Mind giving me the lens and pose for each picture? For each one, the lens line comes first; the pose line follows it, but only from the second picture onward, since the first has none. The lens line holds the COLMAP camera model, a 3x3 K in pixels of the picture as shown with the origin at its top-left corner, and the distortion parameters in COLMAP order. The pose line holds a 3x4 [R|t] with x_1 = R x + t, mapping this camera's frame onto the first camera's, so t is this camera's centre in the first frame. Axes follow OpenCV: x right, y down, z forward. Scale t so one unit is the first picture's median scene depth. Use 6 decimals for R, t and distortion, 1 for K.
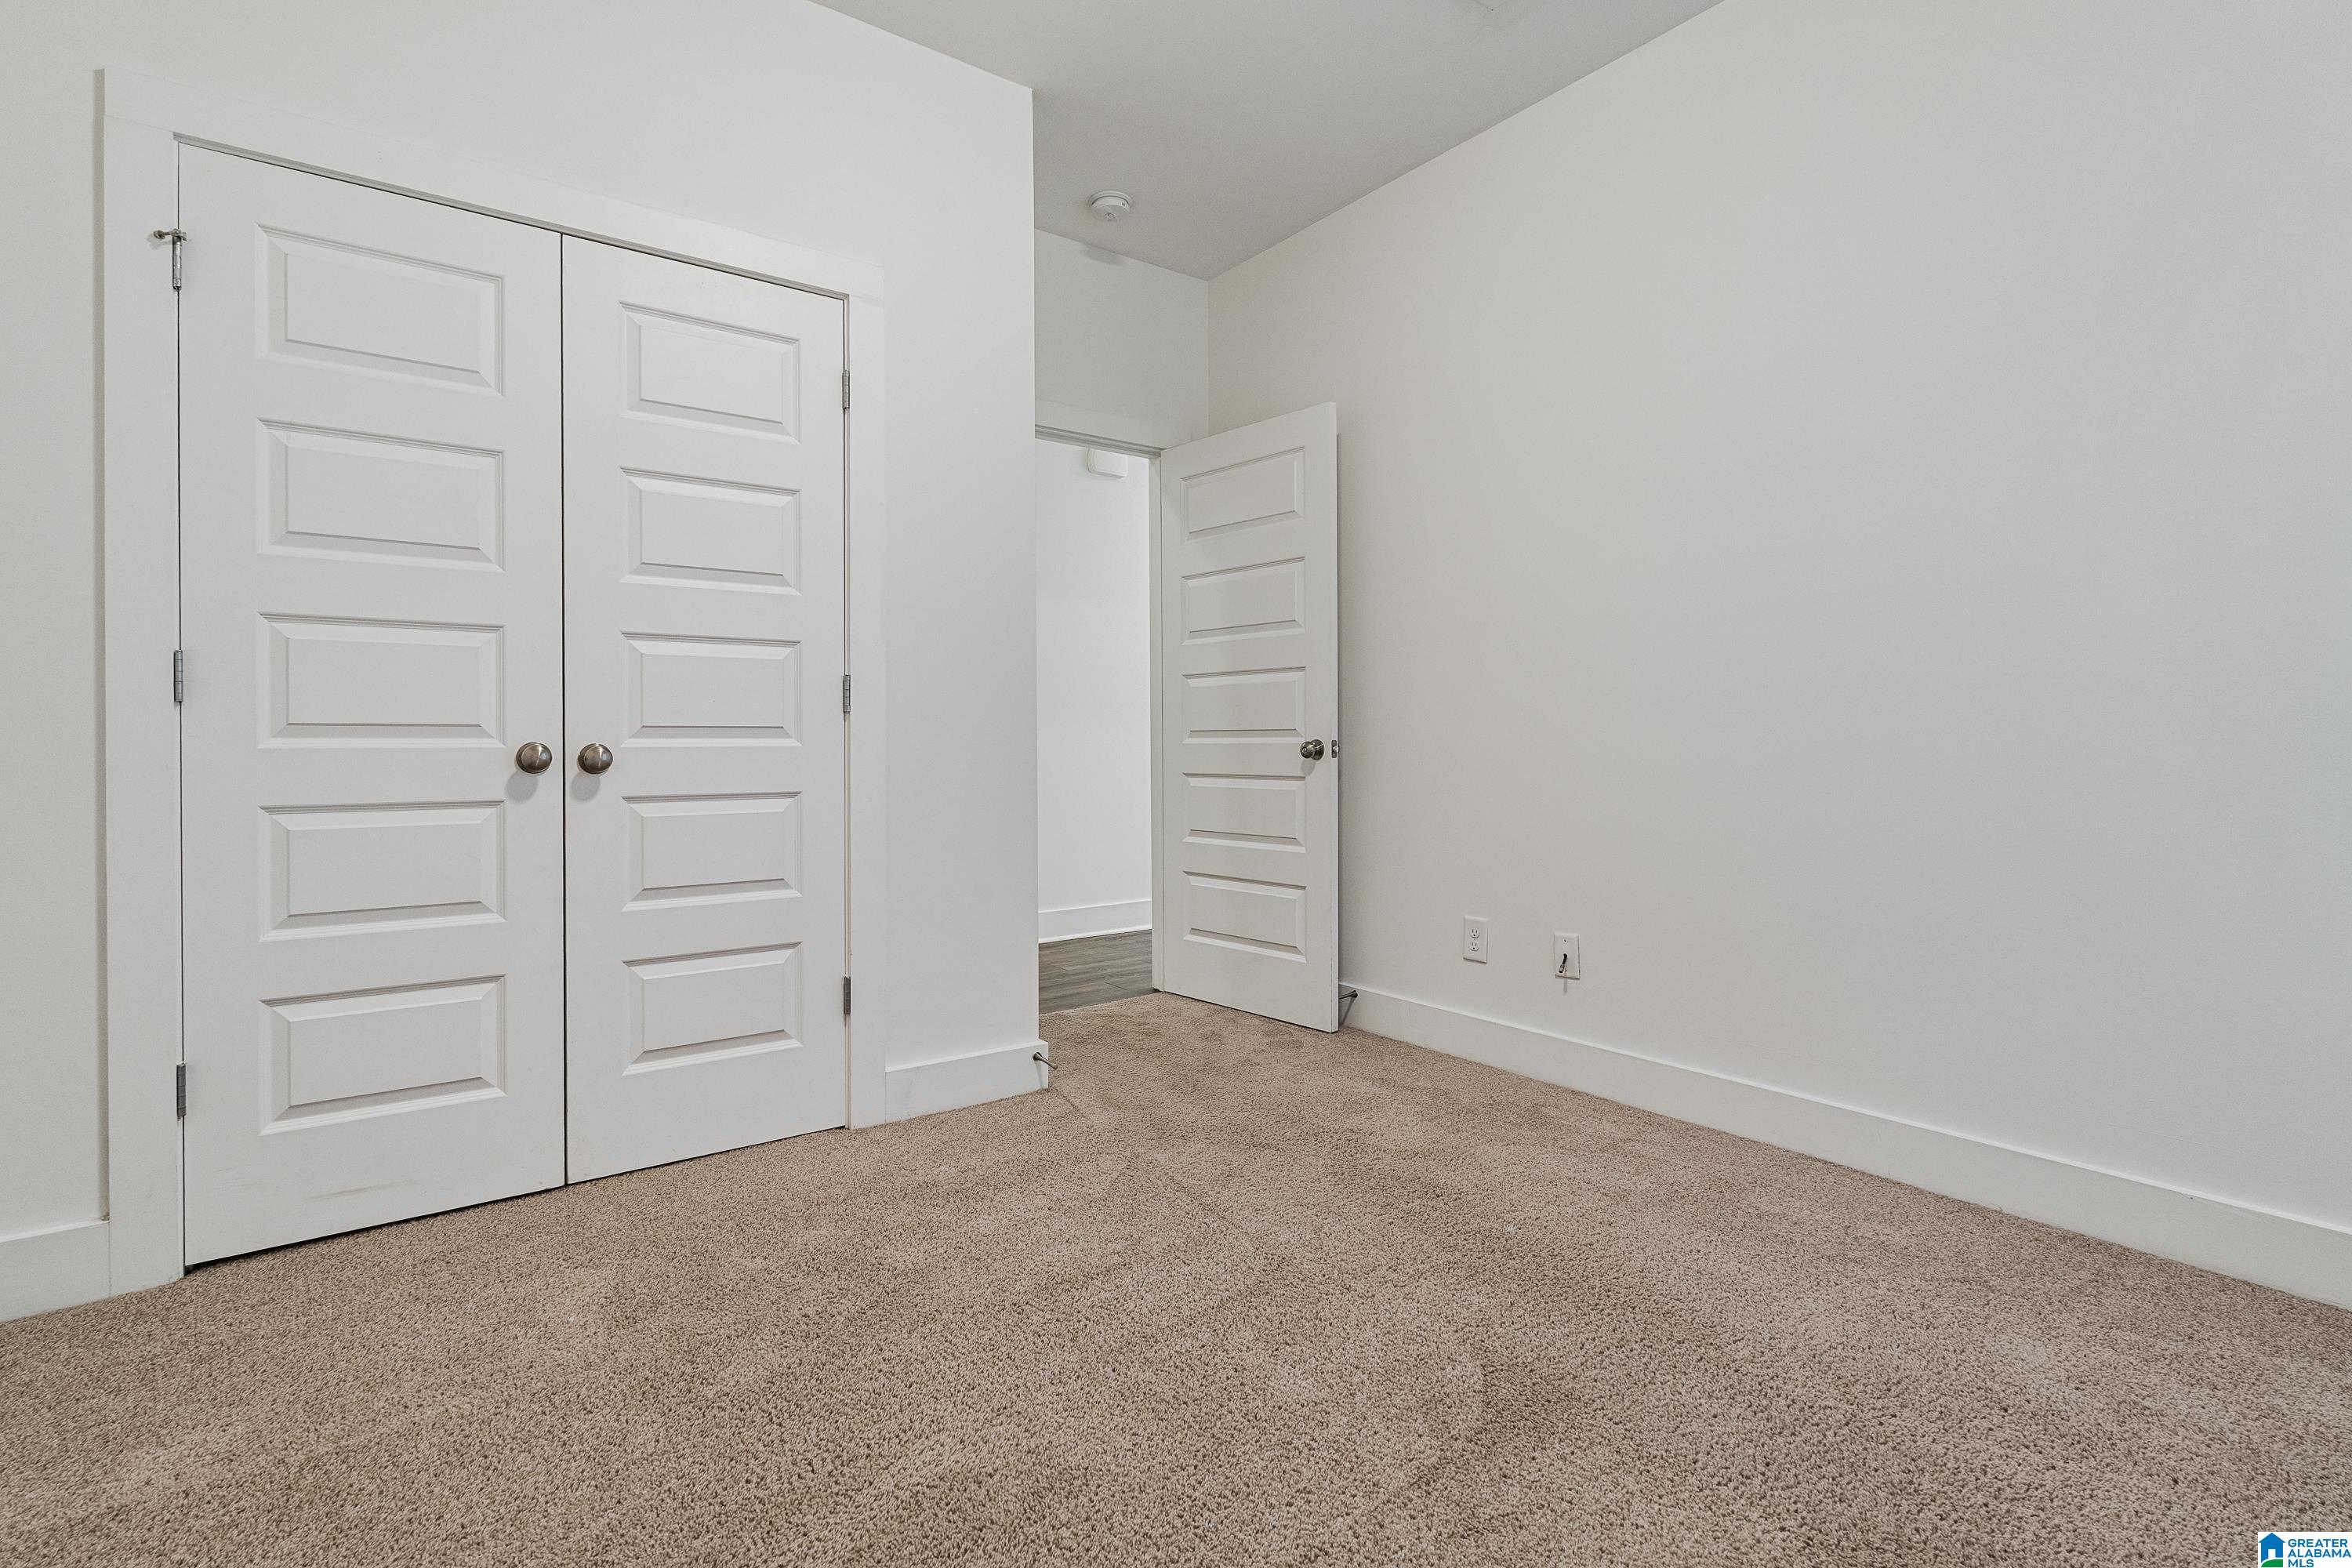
lens RADIAL K [[1183.5, 0, 1174.2], [0, 1183.5, 743.5], [0, 0, 1]] dist [-0.001985, -0.000185]
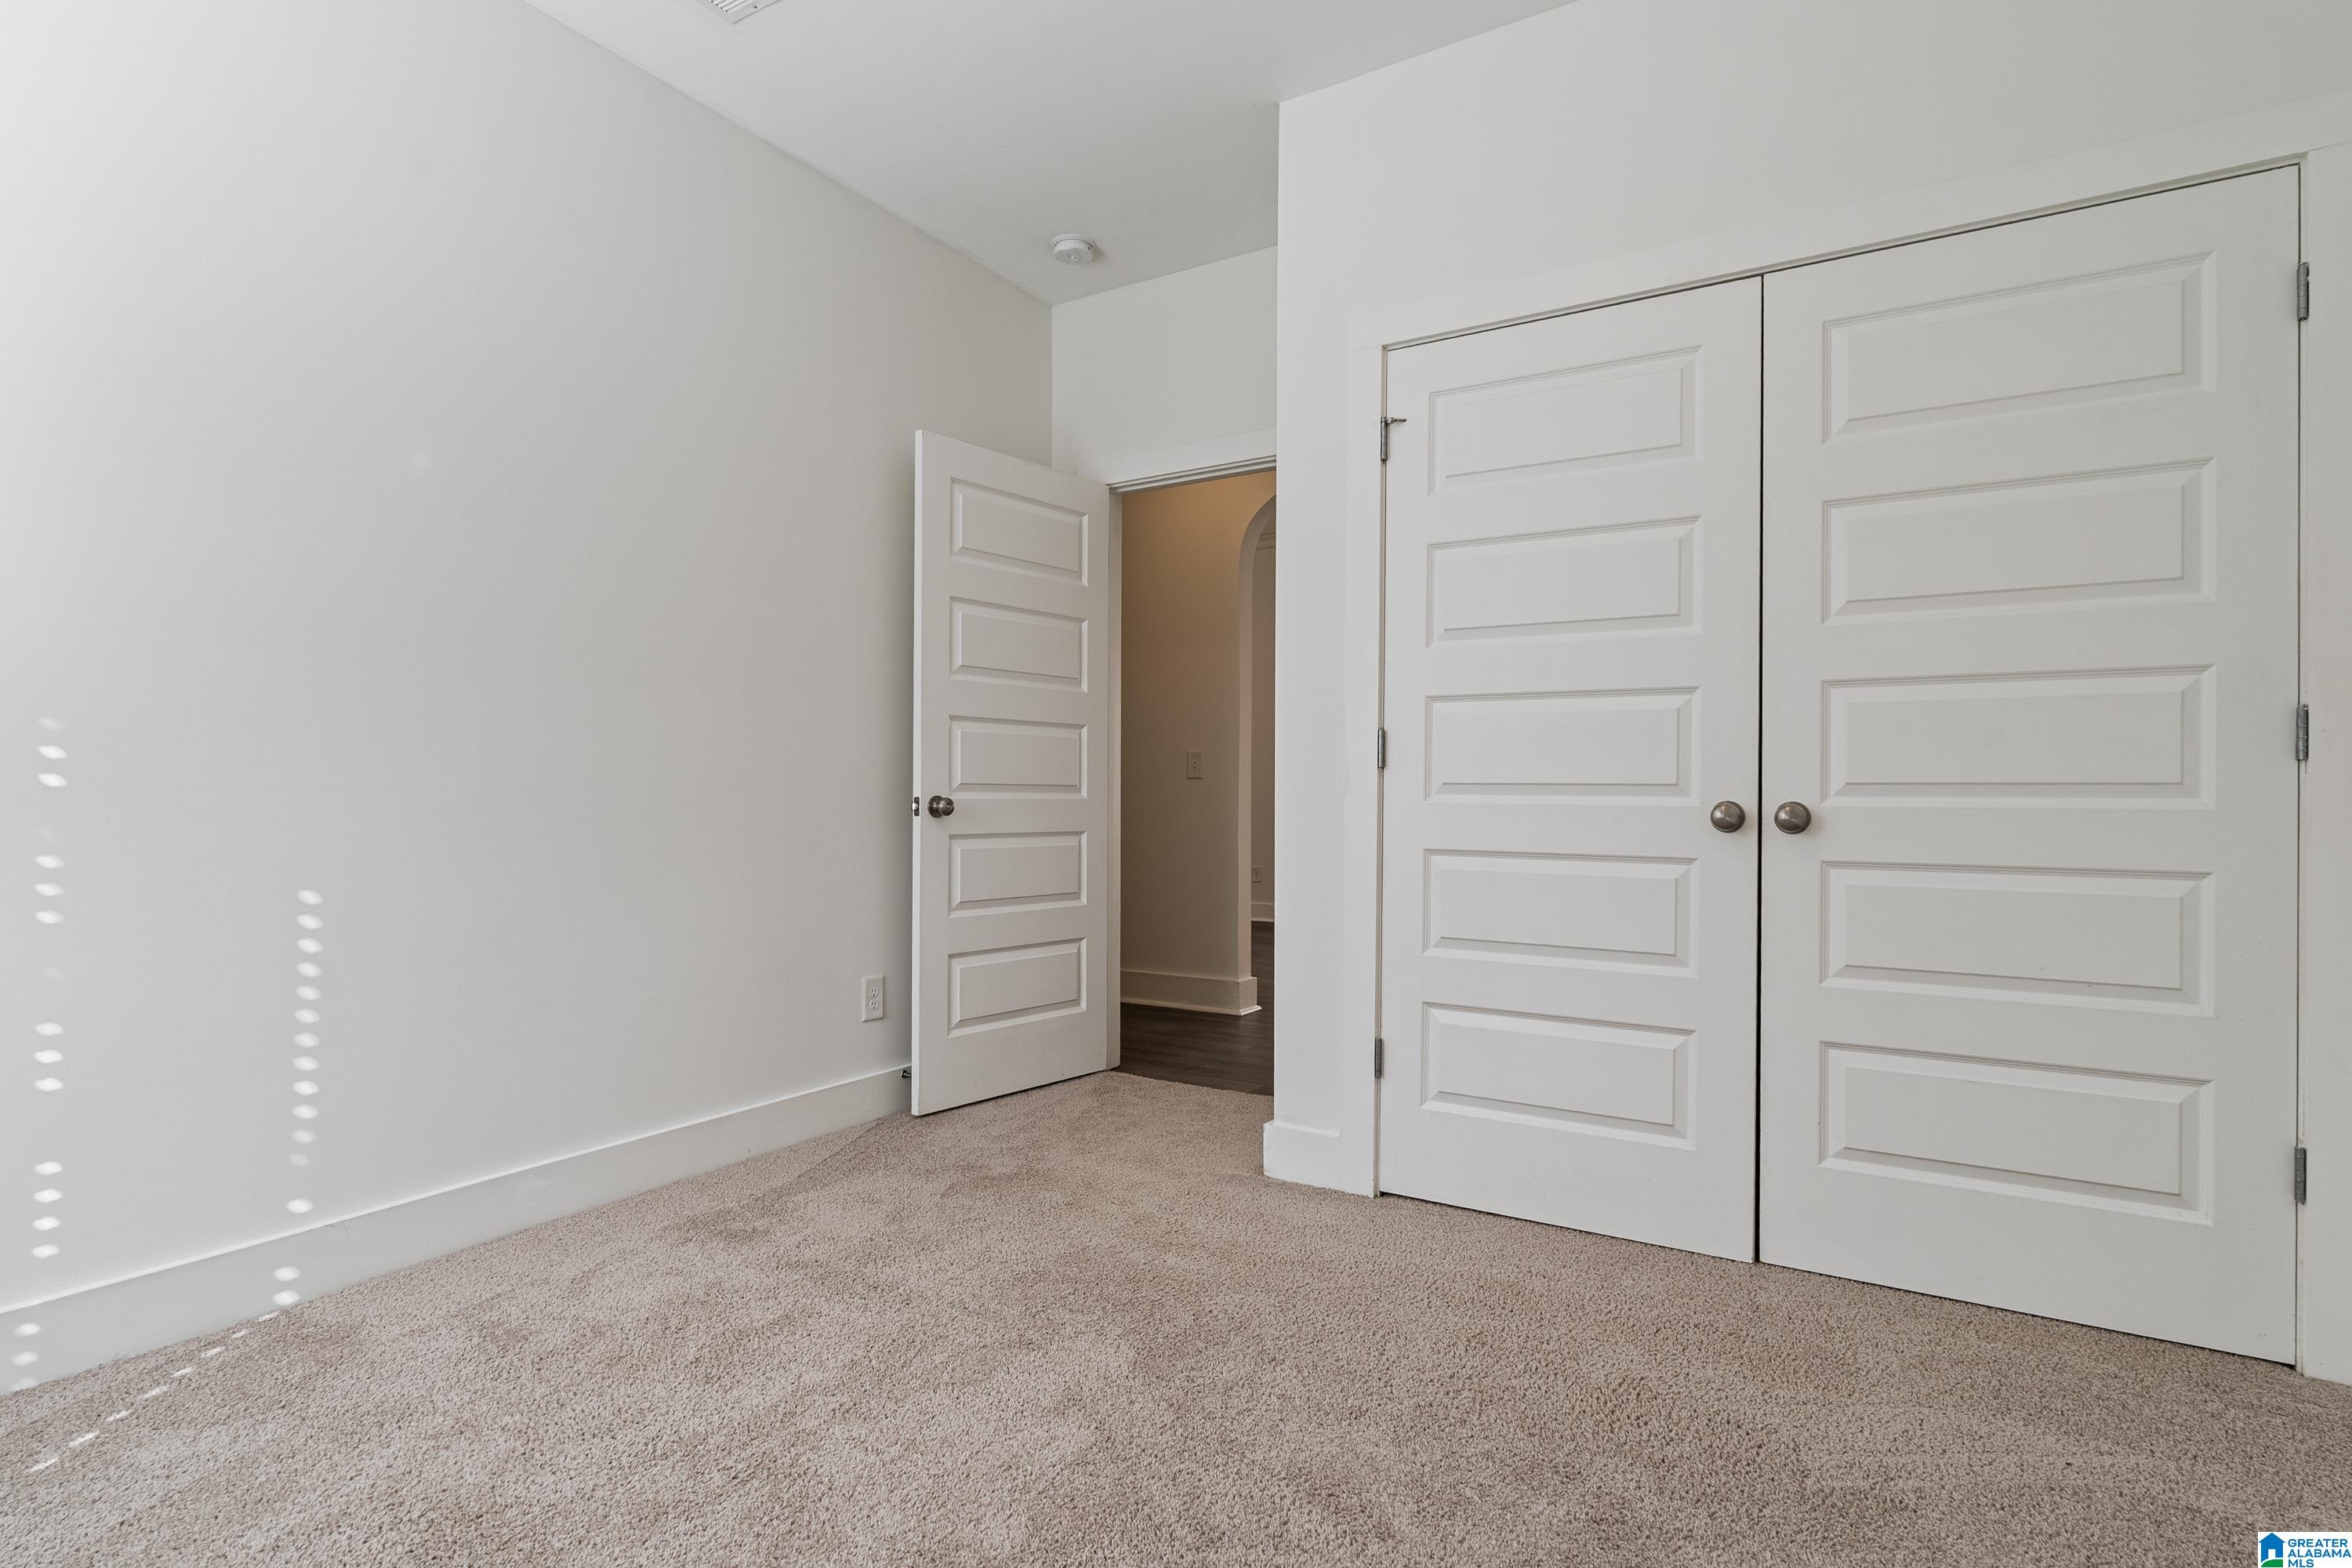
lens RADIAL K [[1228.9, 0, 1176.0], [0, 1228.9, 784.0], [0, 0, 1]] dist [0.000464, 0.000243]
pose [[0.321280, -0.005359, -0.946969, 0.281740], [-0.009253, 0.999918, -0.008798, -0.001650], [0.946939, 0.011589, 0.321204, 0.229712]]
